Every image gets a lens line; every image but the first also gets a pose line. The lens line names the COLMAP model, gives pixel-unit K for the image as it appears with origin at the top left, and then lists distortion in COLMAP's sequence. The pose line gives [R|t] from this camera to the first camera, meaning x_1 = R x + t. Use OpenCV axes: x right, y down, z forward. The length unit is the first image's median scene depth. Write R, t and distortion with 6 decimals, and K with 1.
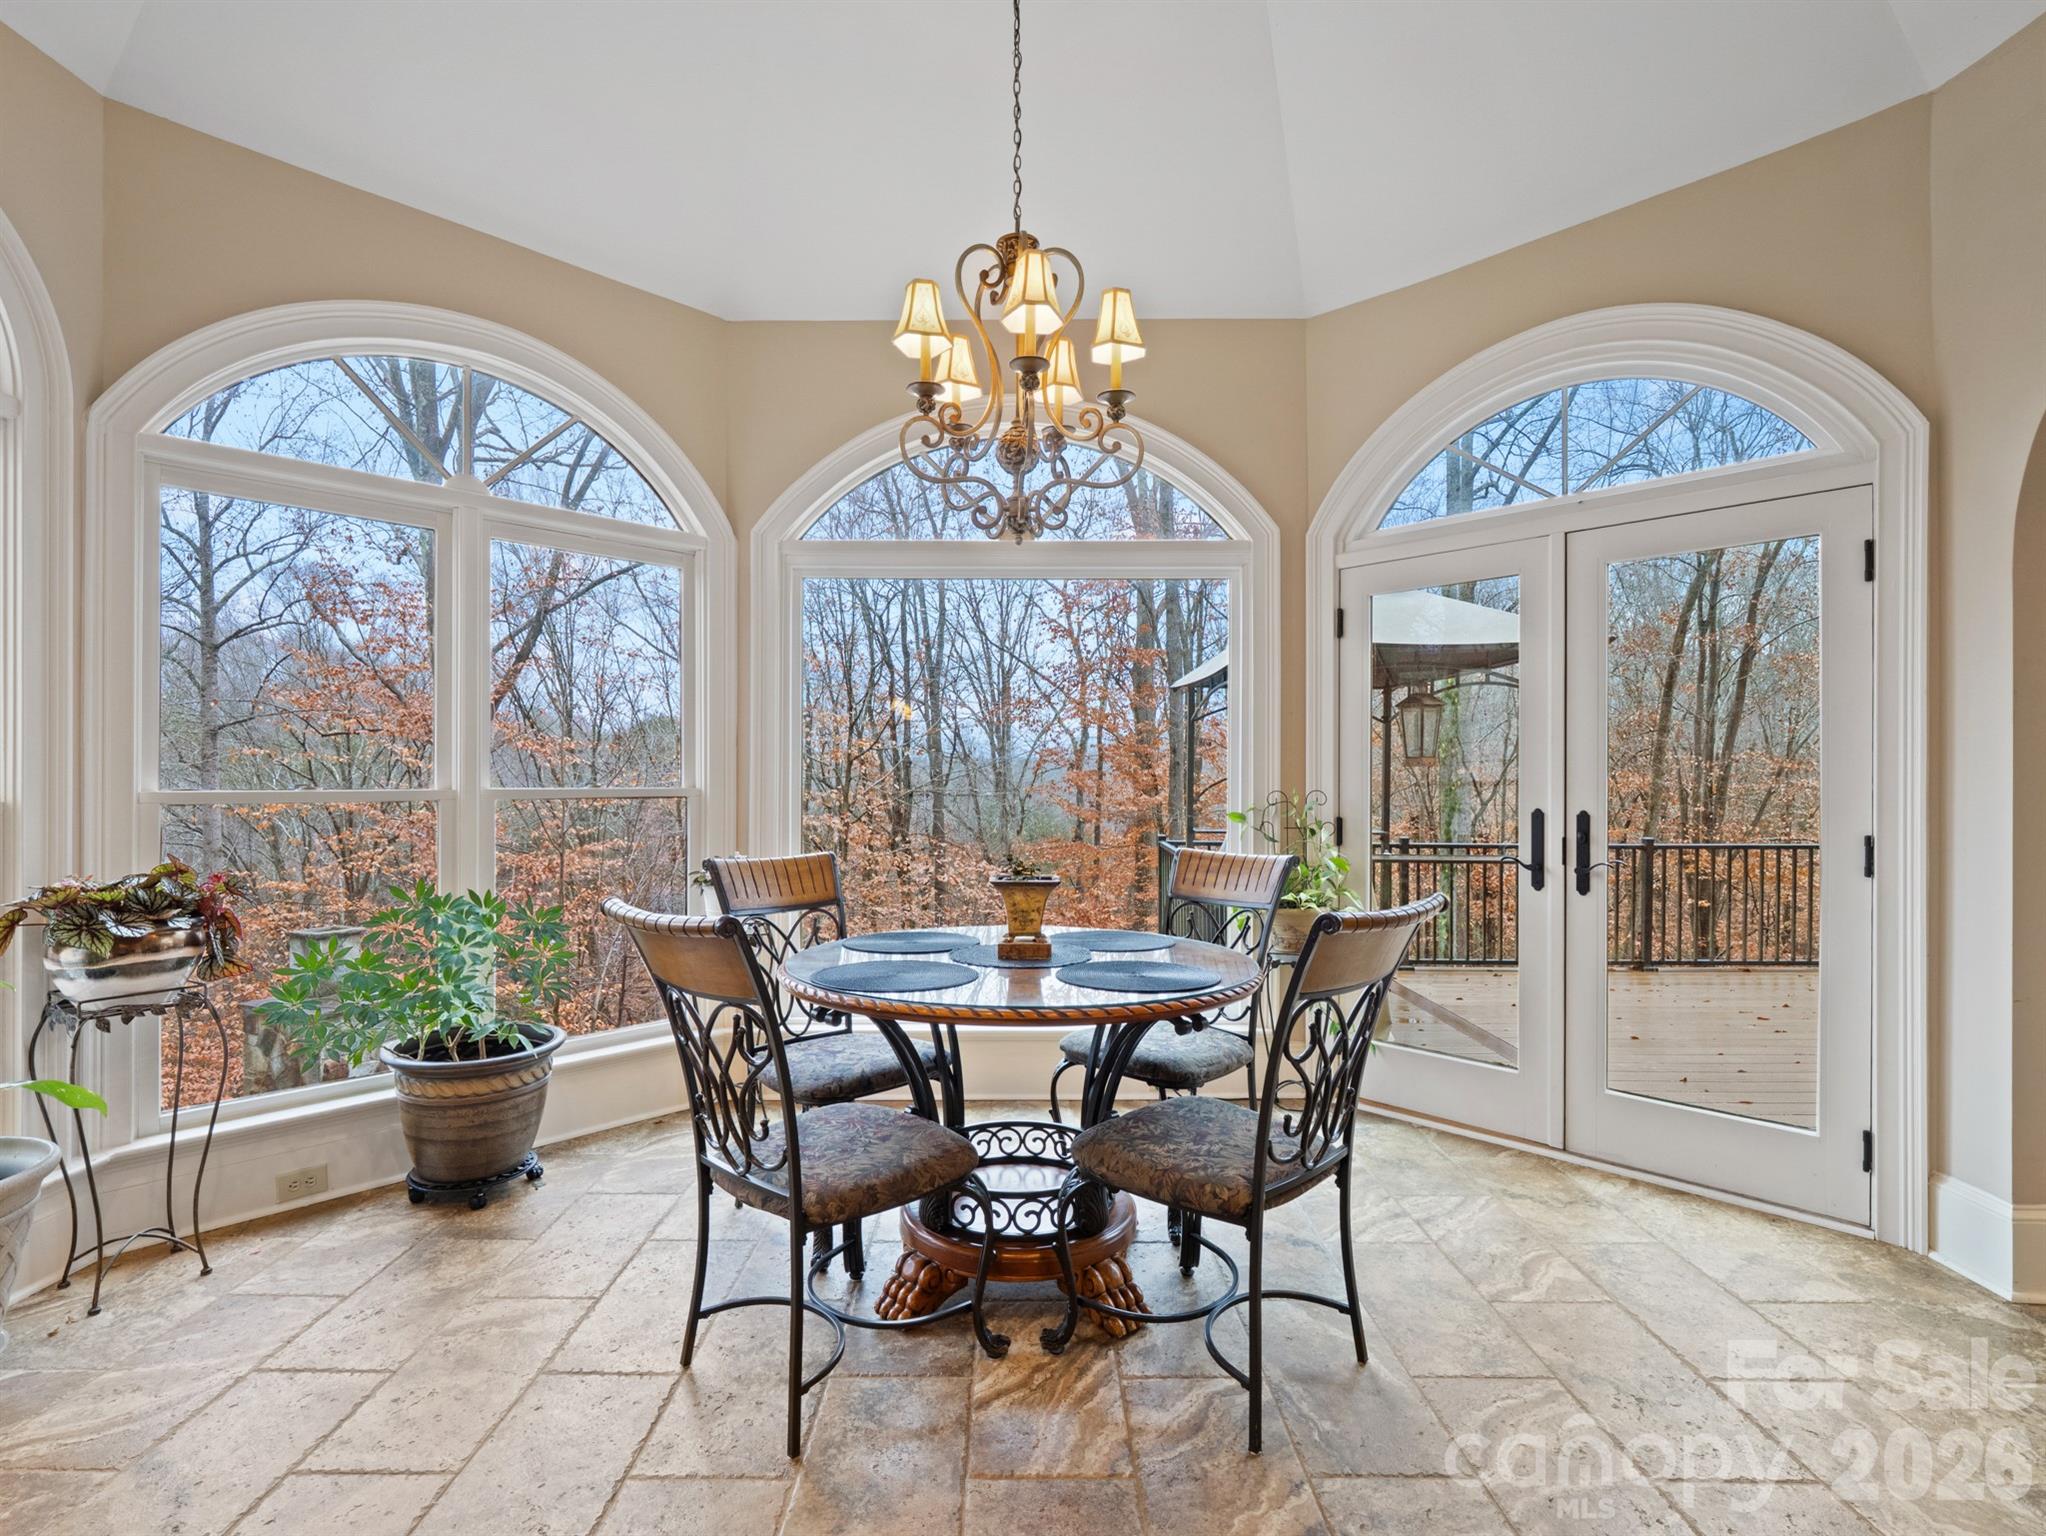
lens RADIAL K [[979.5, 0, 1026.0], [0, 979.5, 771.4], [0, 0, 1]] dist [0.002075, -0.003181]
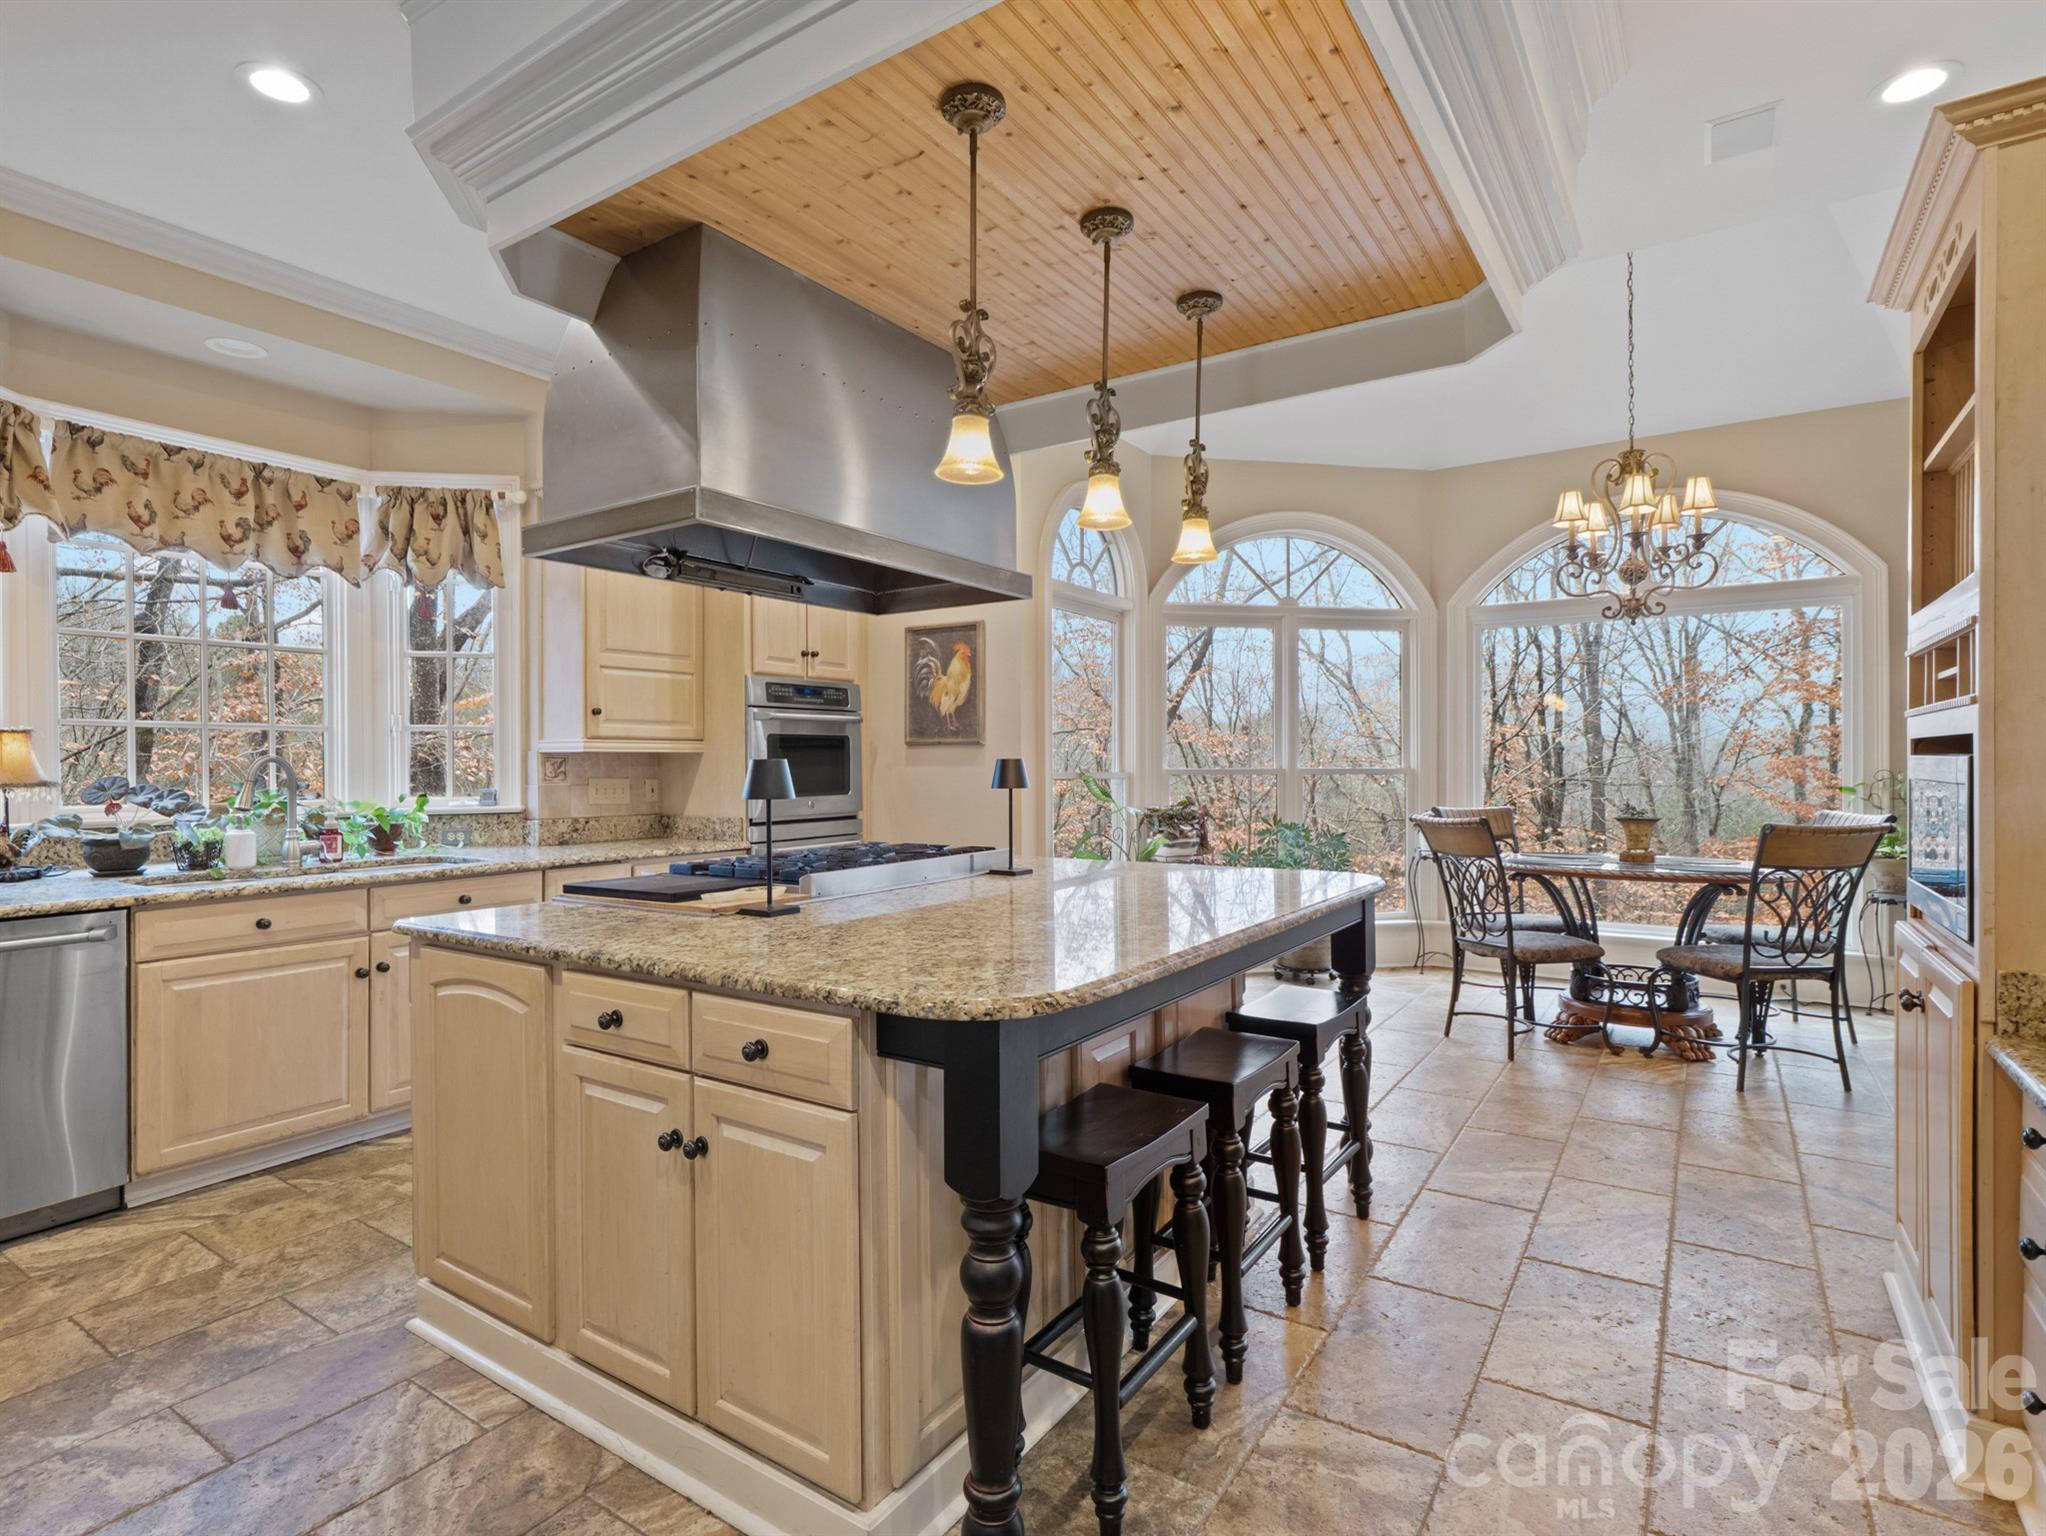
lens RADIAL K [[1057.4, 0, 1011.1], [0, 1057.4, 767.9], [0, 0, 1]] dist [0.010835, -0.000096]
pose [[0.827093, -0.002322, -0.562060, 0.016256], [0.006424, 0.999965, 0.005321, 0.000504], [0.562028, -0.008011, 0.827079, -0.139596]]
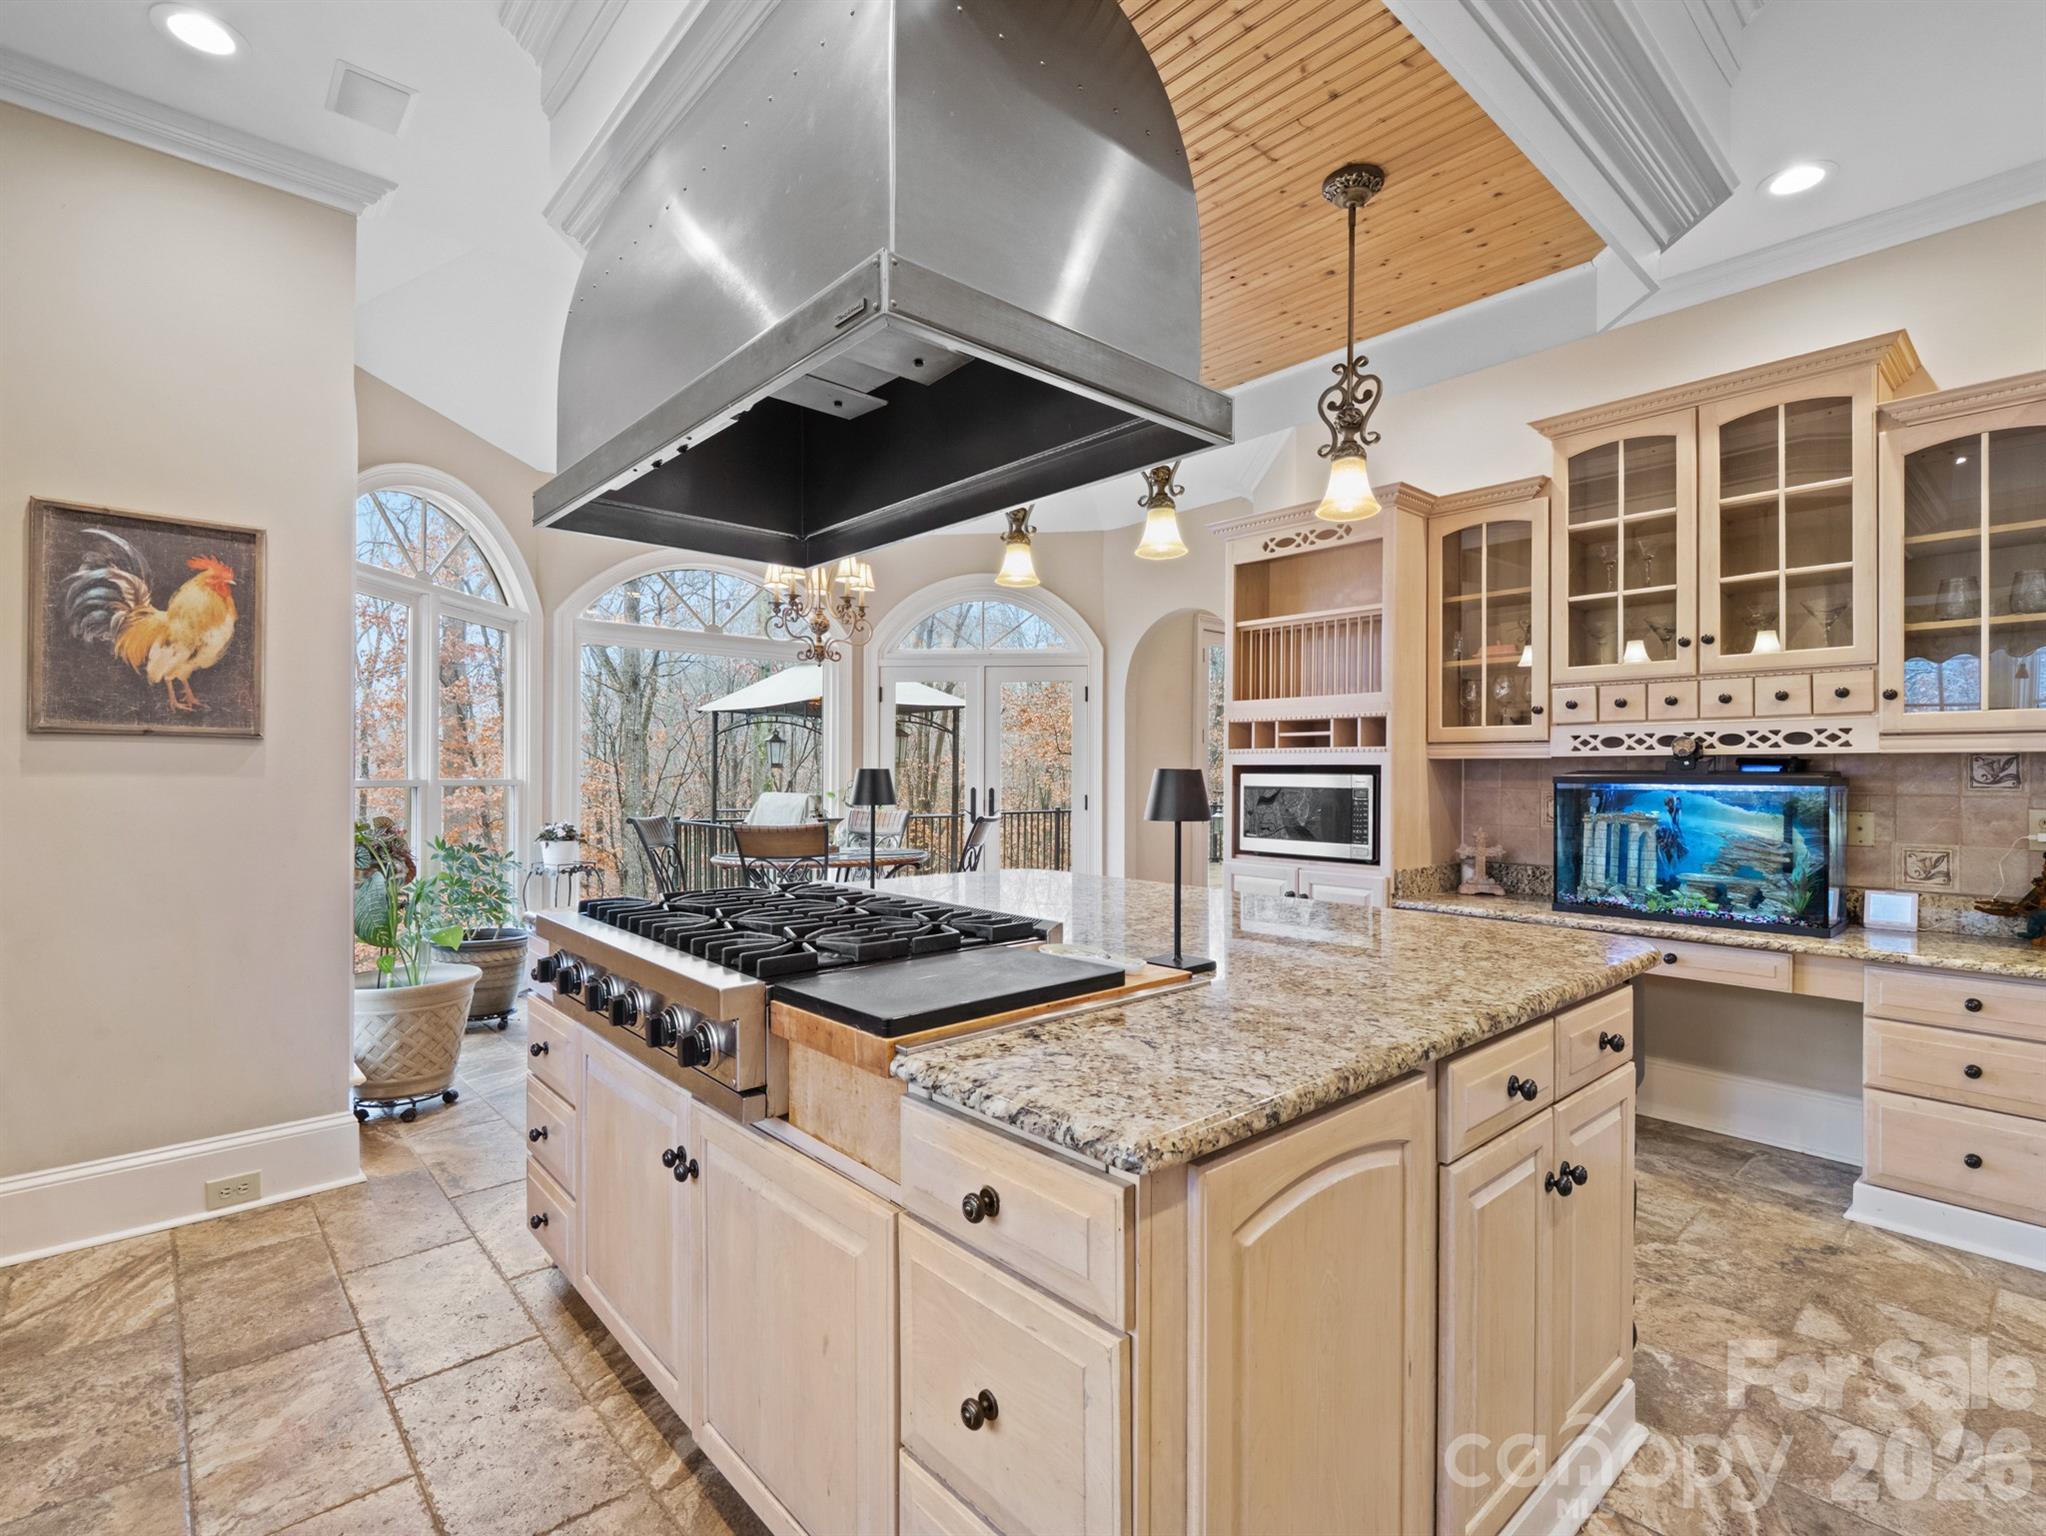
lens RADIAL K [[979.5, 0, 1014.6], [0, 979.5, 769.0], [0, 0, 1]] dist [0.002075, -0.003181]
pose [[0.742791, 0.005235, 0.669502, -0.137224], [-0.004414, 0.999986, -0.002922, 0.000438], [-0.669508, -0.000785, 0.742804, -0.110537]]
